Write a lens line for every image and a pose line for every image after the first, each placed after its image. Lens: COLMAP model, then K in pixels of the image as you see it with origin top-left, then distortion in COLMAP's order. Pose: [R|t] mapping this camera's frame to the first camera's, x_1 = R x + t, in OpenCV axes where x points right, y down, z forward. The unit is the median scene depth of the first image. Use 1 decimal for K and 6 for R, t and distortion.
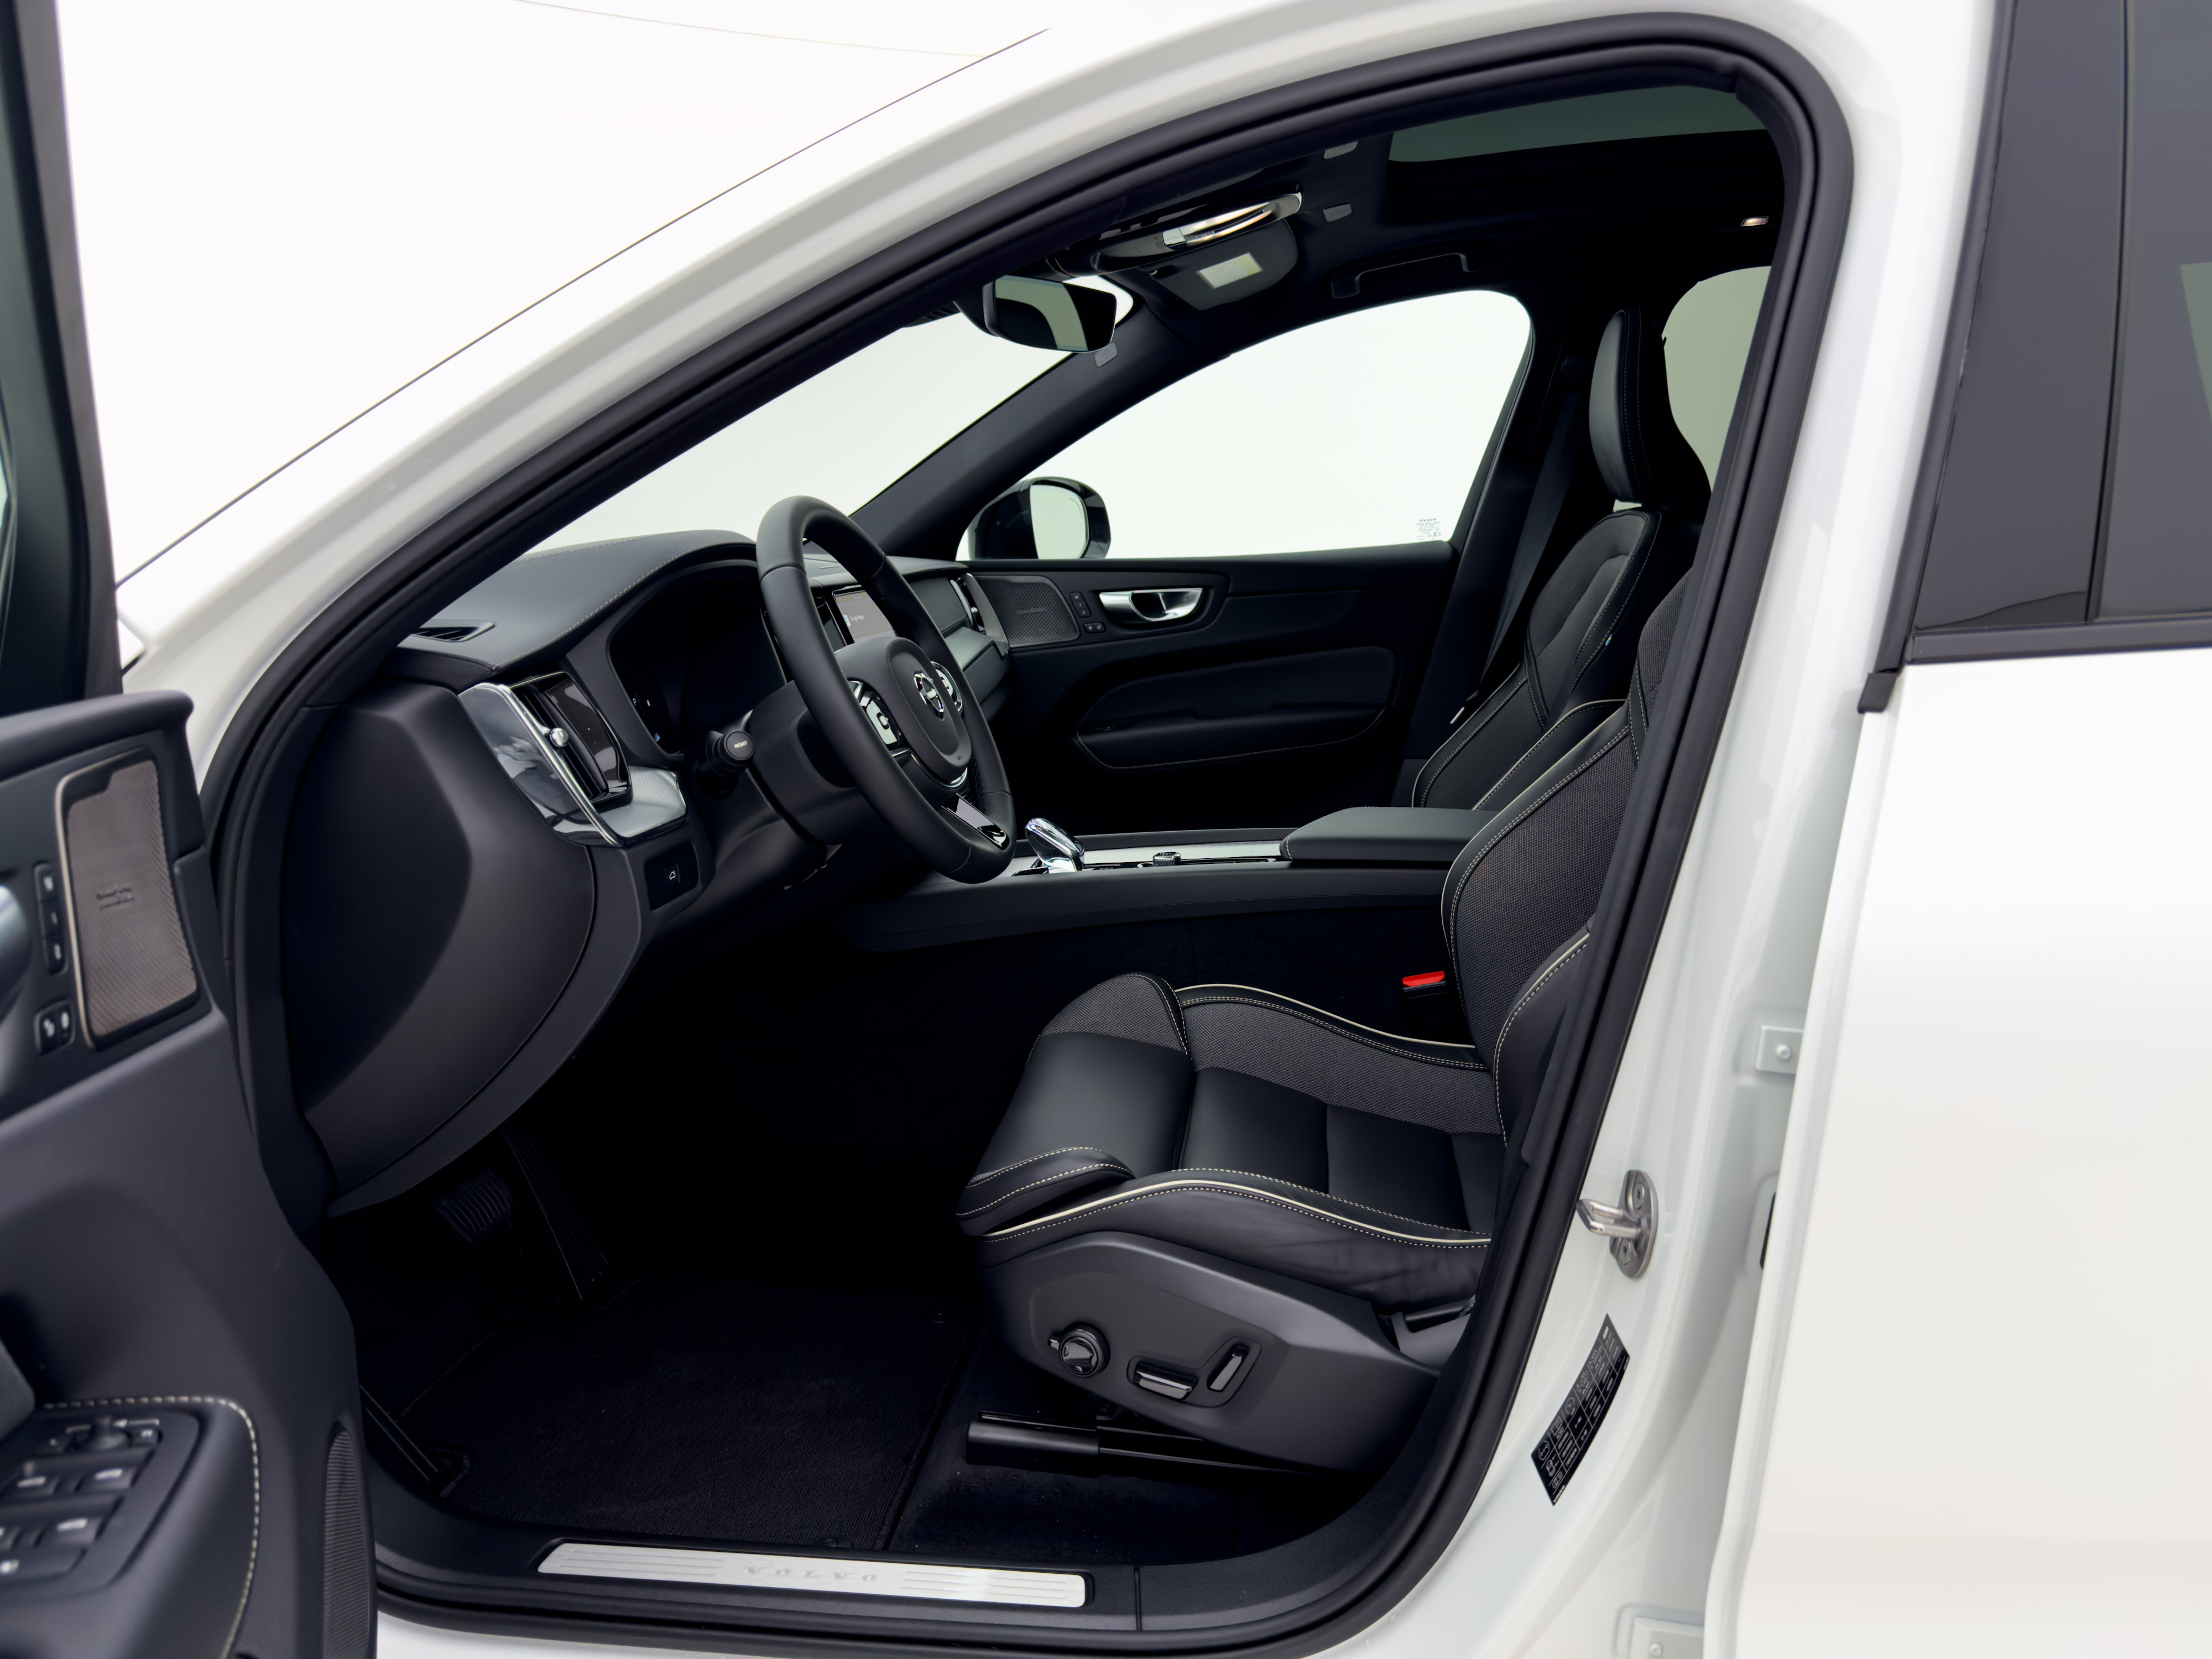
lens RADIAL K [[1581.9, 0, 1098.2], [0, 1581.9, 834.5], [0, 0, 1]] dist [0.038032, -0.022616]
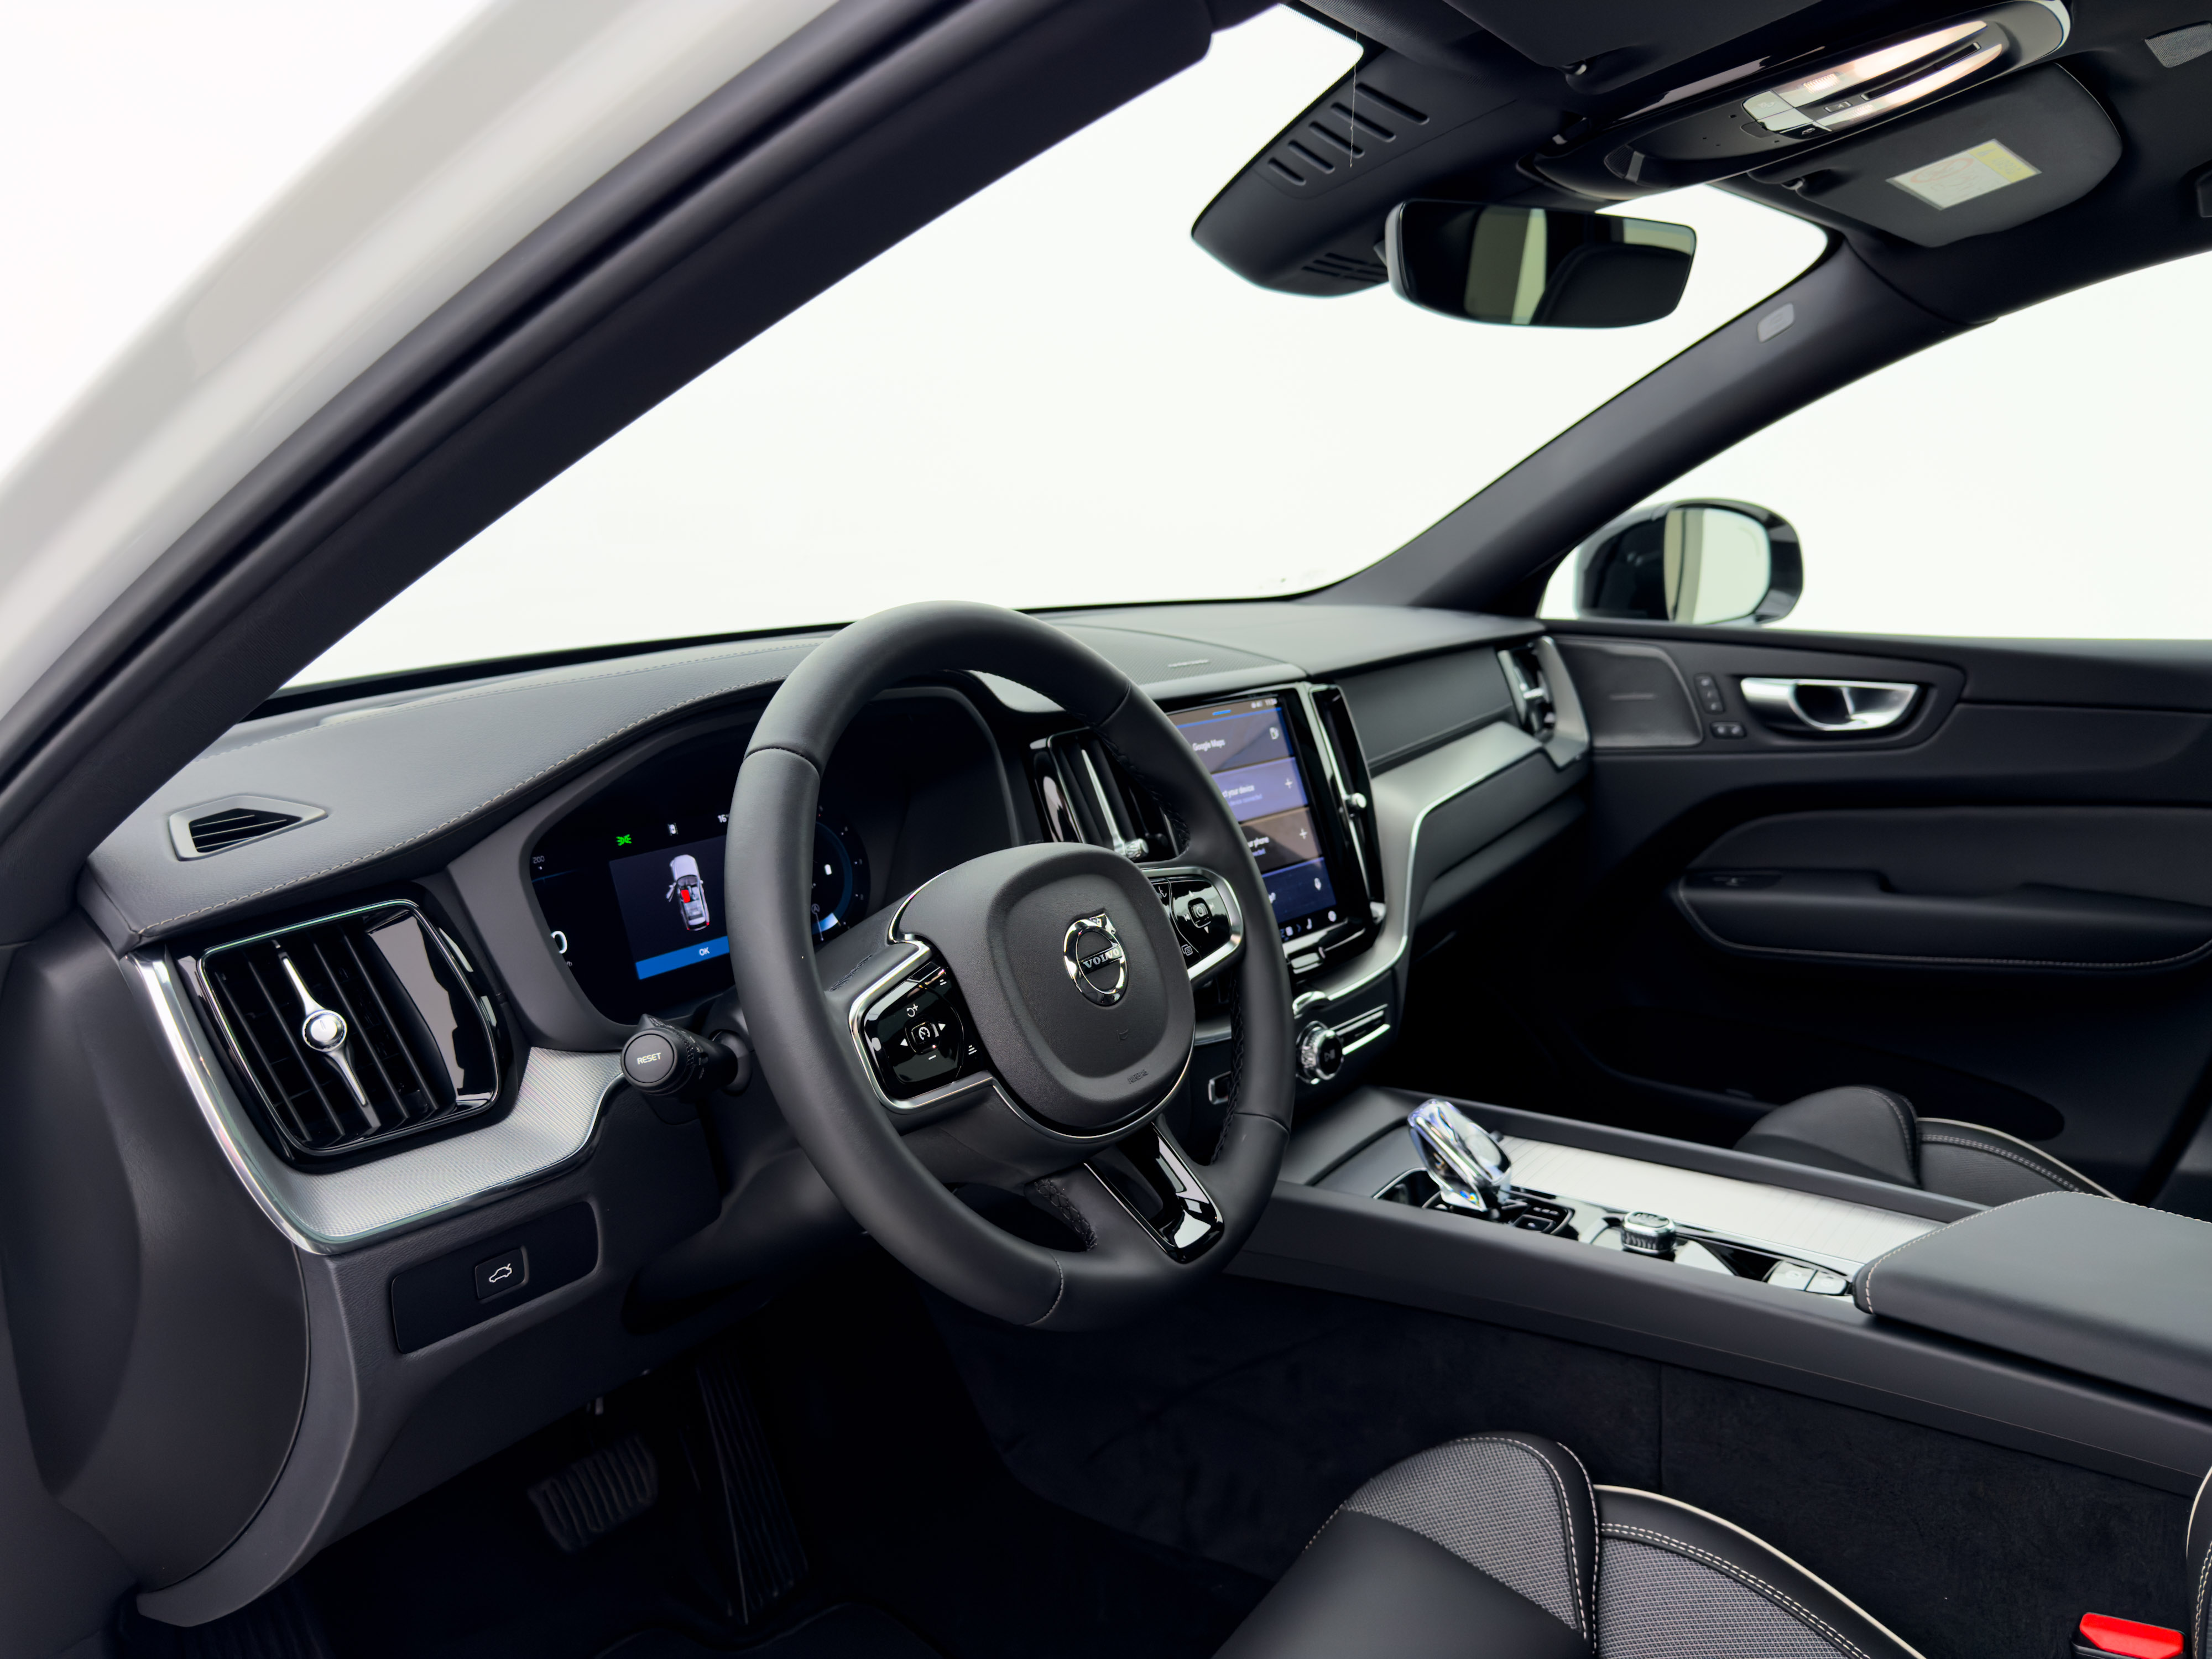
lens RADIAL K [[1581.9, 0, 1109.7], [0, 1581.9, 811.6], [0, 0, 1]] dist [0.038032, -0.022616]
pose [[0.875620, 0.121470, -0.467477, 0.087246], [-0.116649, 0.992393, 0.039372, -0.092851], [0.468704, 0.020055, 0.883128, 0.284771]]
